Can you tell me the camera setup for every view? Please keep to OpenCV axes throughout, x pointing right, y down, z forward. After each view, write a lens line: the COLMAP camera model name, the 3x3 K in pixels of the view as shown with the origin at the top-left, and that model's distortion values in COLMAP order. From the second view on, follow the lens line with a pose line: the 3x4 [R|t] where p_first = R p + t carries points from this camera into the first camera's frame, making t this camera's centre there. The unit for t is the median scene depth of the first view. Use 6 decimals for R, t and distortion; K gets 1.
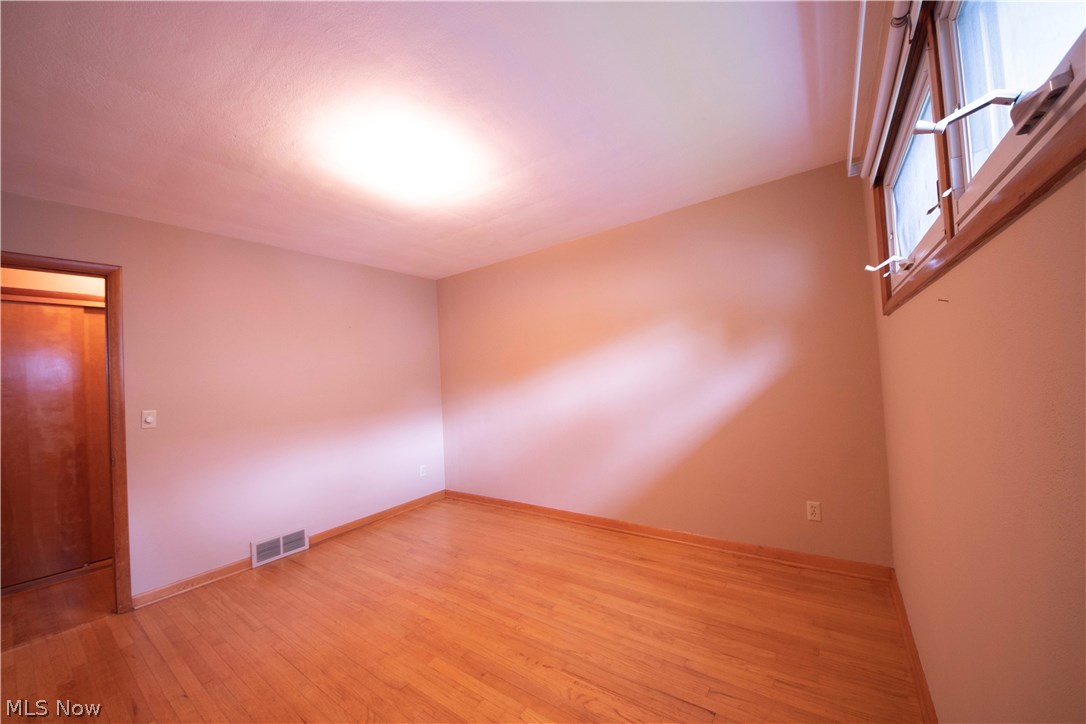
lens RADIAL K [[398.0, 0, 543.4], [0, 398.0, 358.5], [0, 0, 1]] dist [-0.000926, -0.000378]
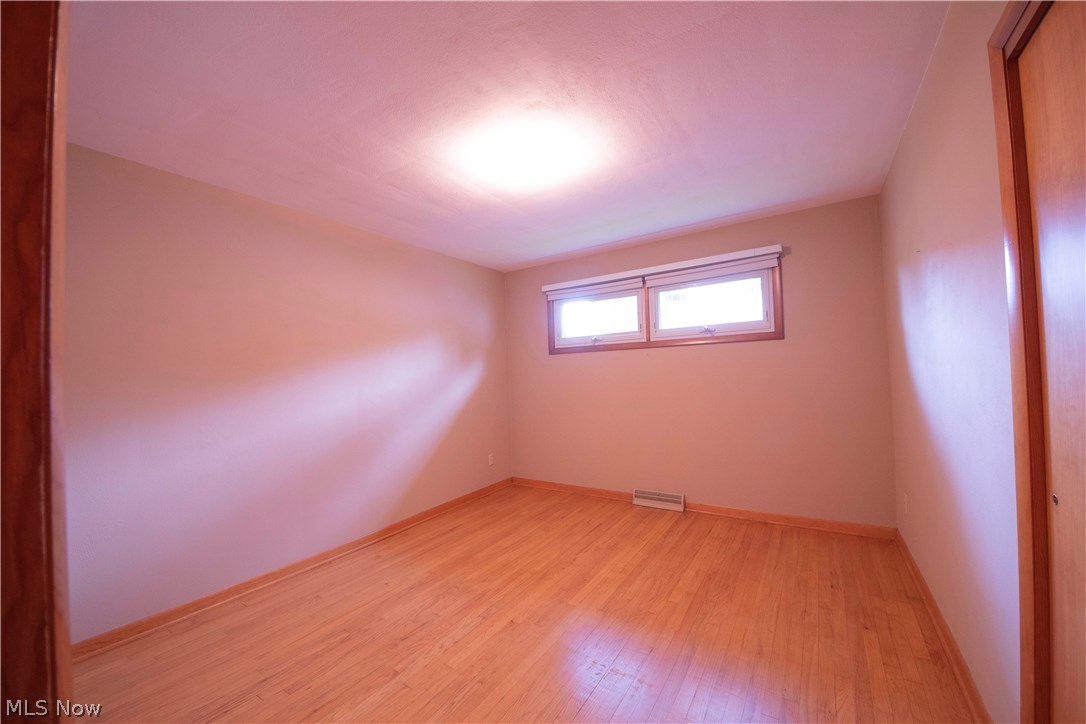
lens RADIAL K [[398.0, 0, 543.7], [0, 398.0, 362.8], [0, 0, 1]] dist [-0.000926, -0.000378]
pose [[-0.011155, 0.075622, 0.997074, -1.037896], [0.008572, 0.997107, -0.075529, 0.091041], [-0.999901, 0.007704, -0.011771, 0.750500]]
